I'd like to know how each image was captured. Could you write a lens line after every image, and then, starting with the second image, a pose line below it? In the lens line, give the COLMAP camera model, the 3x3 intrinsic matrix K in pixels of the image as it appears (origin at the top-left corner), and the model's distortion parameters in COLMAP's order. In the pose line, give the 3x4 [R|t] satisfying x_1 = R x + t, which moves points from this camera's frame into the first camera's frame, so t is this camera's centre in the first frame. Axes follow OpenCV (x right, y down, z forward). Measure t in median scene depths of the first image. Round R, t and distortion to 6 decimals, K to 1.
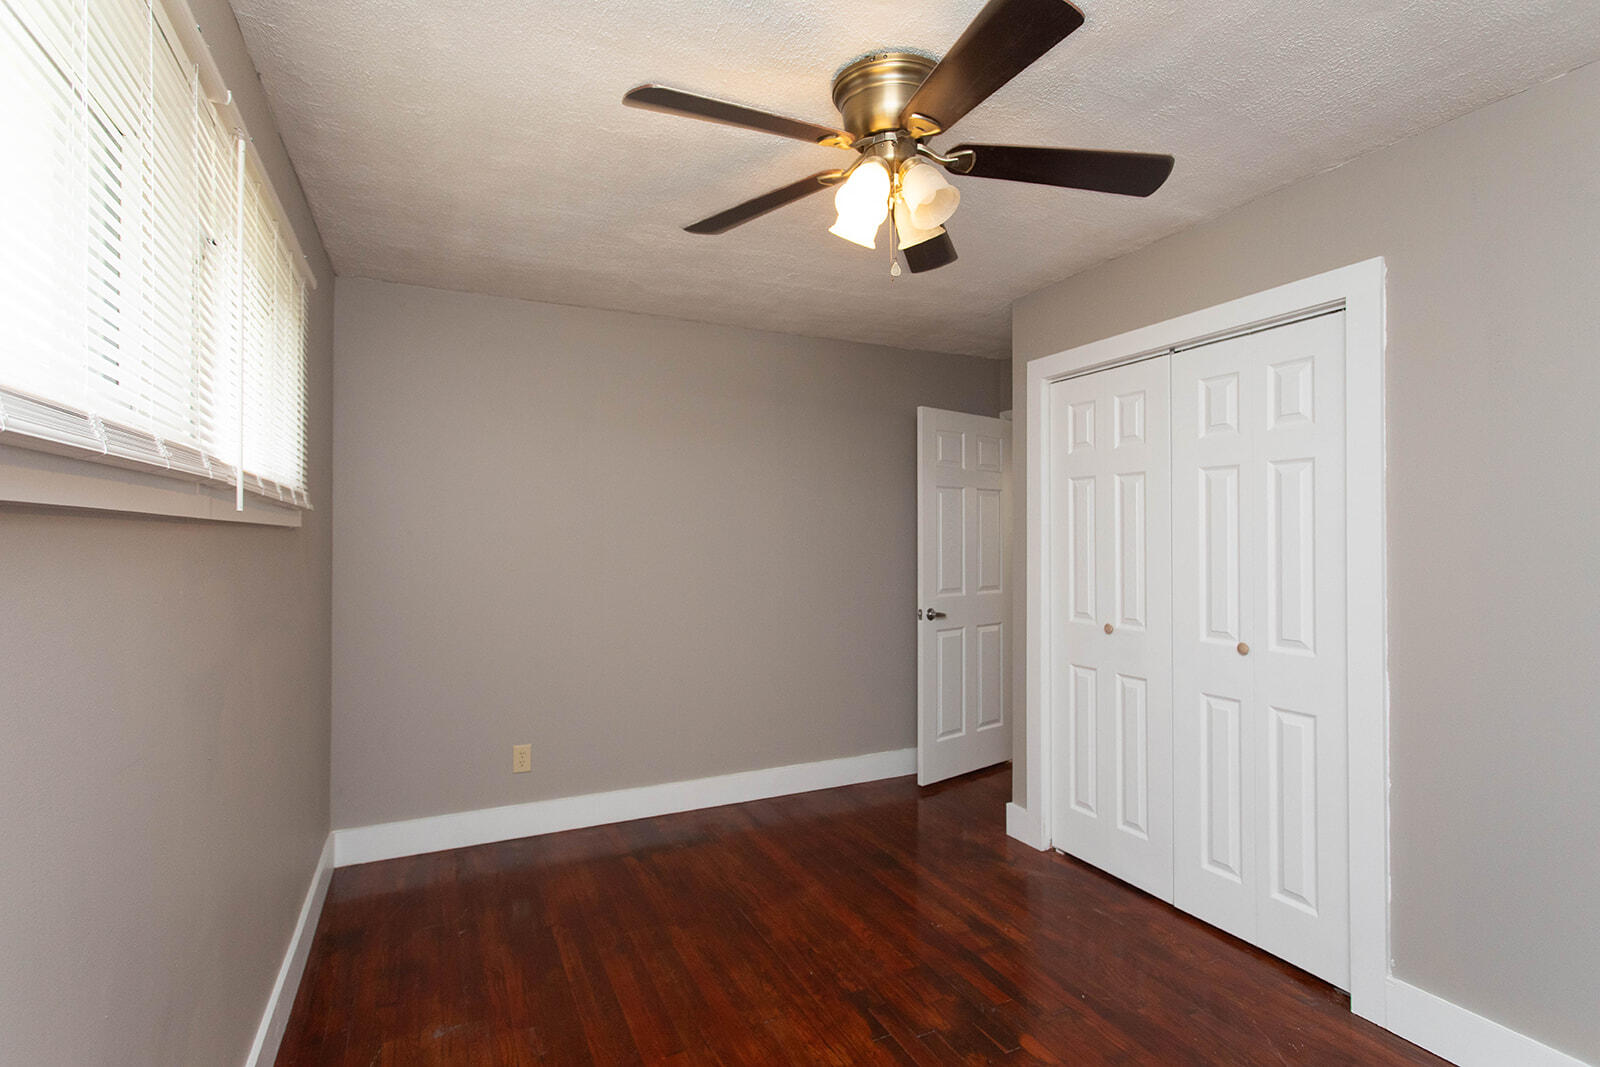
lens RADIAL K [[771.7, 0, 803.4], [0, 771.7, 535.7], [0, 0, 1]] dist [0.000431, 0.001283]
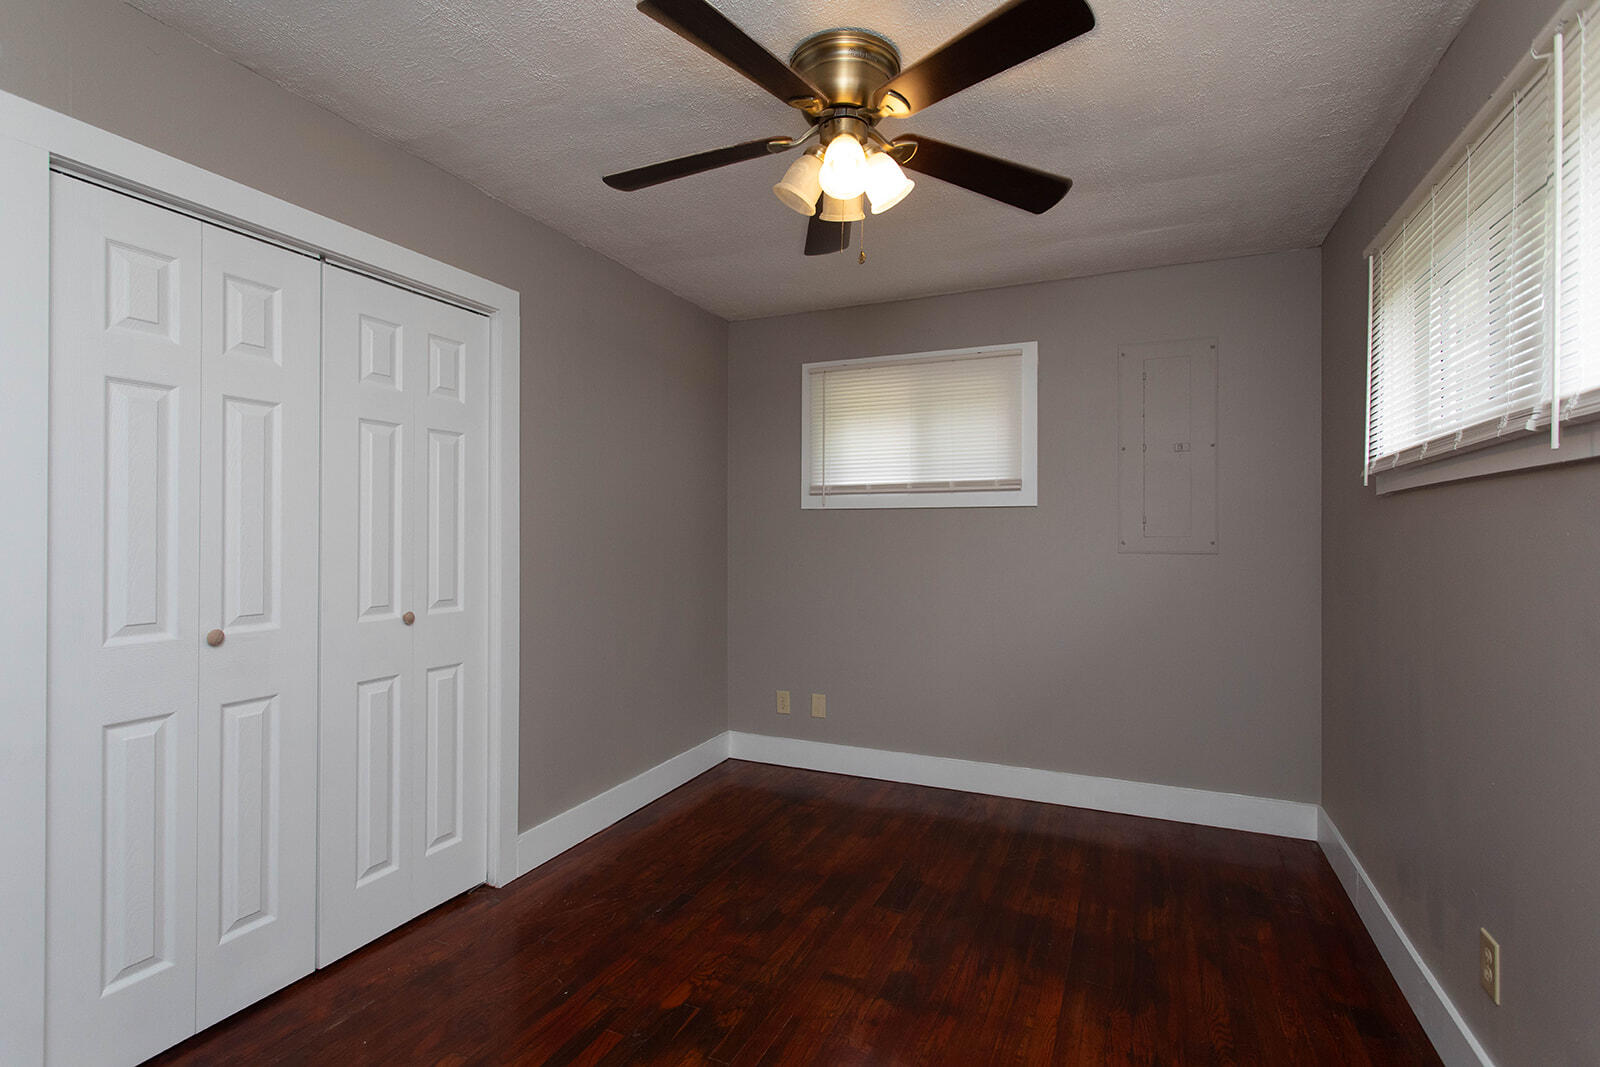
lens RADIAL K [[771.7, 0, 801.4], [0, 771.7, 527.3], [0, 0, 1]] dist [0.000431, 0.001283]
pose [[-0.645674, 0.000114, 0.763613, -0.478594], [-0.004241, 0.999984, -0.003735, 0.035853], [-0.763601, -0.005650, -0.645663, 1.254935]]
